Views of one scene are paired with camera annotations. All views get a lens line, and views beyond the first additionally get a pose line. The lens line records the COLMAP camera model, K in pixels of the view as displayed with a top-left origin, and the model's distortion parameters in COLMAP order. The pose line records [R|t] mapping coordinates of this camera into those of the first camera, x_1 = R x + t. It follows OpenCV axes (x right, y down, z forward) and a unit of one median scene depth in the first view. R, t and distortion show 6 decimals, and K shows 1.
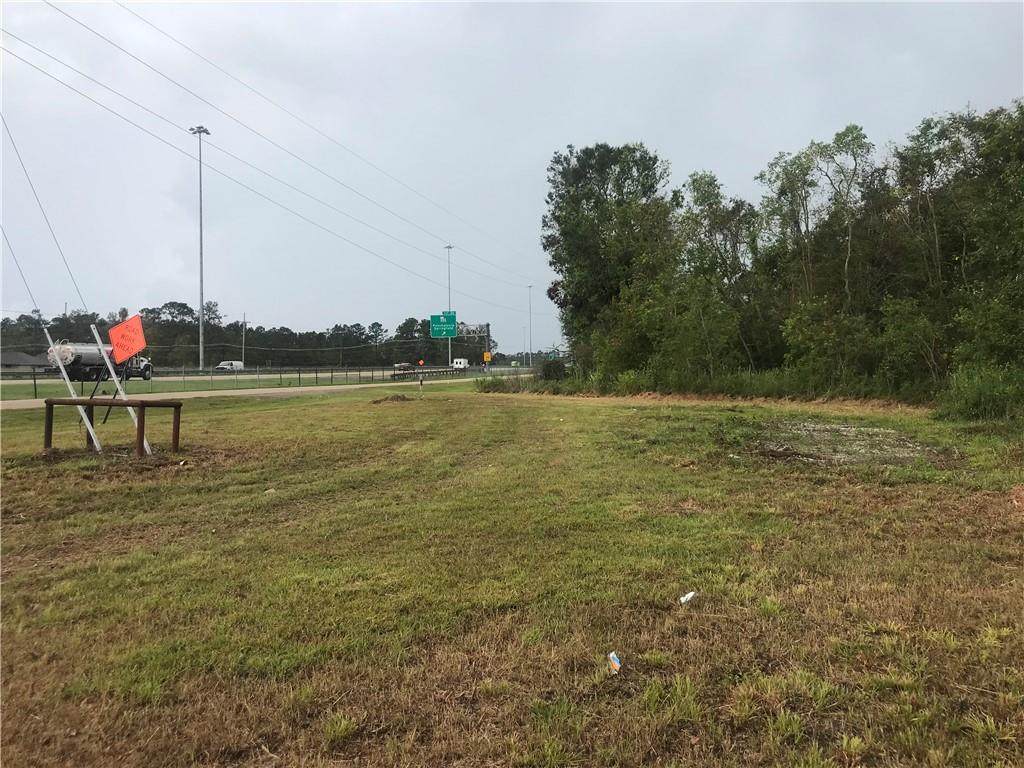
lens RADIAL K [[835.0, 0, 510.6], [0, 835.0, 369.4], [0, 0, 1]] dist [0.035625, -0.042445]
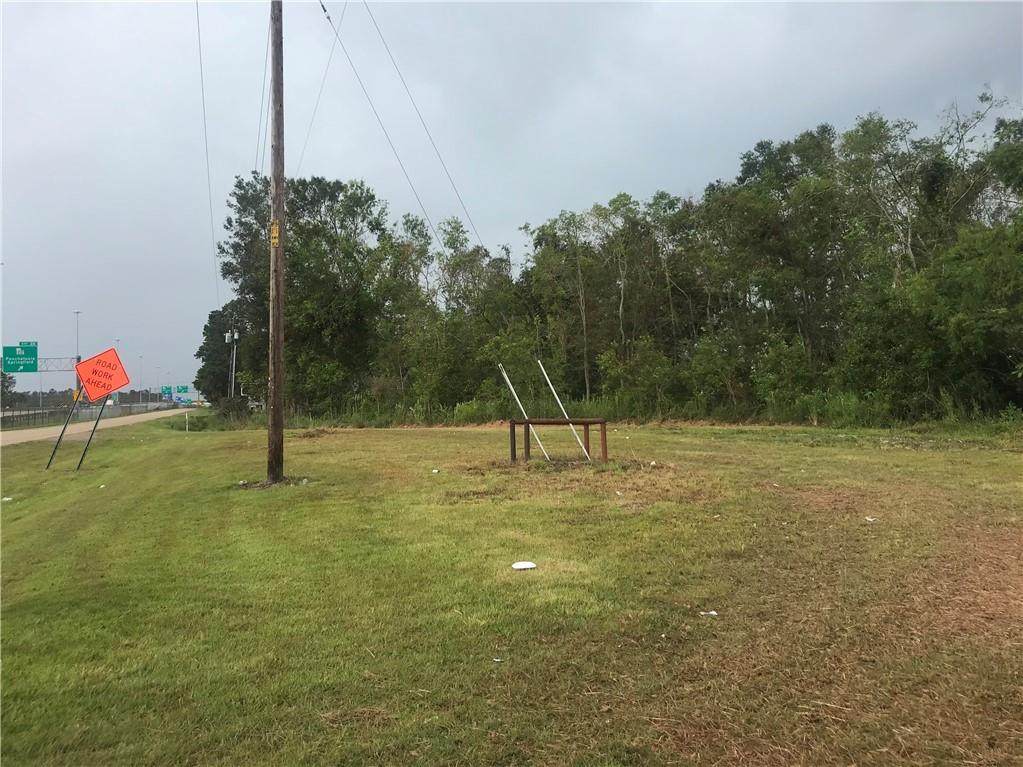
lens RADIAL K [[914.0, 0, 462.8], [0, 914.0, 339.4], [0, 0, 1]] dist [0.032878, -0.021163]
pose [[0.902876, 0.011817, 0.429739, -0.158932], [0.020325, 0.997331, -0.070129, 0.001162], [-0.429421, 0.072053, 0.900226, -0.026084]]
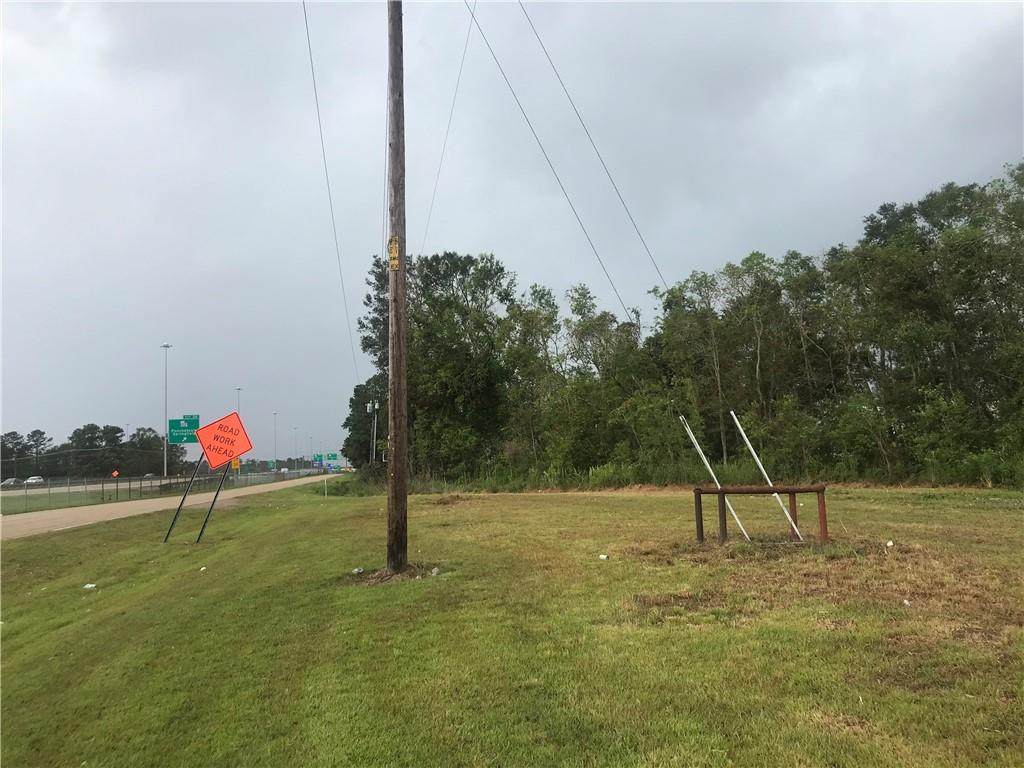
lens RADIAL K [[835.0, 0, 510.6], [0, 835.0, 369.4], [0, 0, 1]] dist [0.035625, -0.042445]
pose [[0.936821, 0.014021, 0.349529, -0.144582], [0.029503, 0.992469, -0.118887, 0.000898], [-0.348564, 0.121687, 0.929352, 0.021619]]
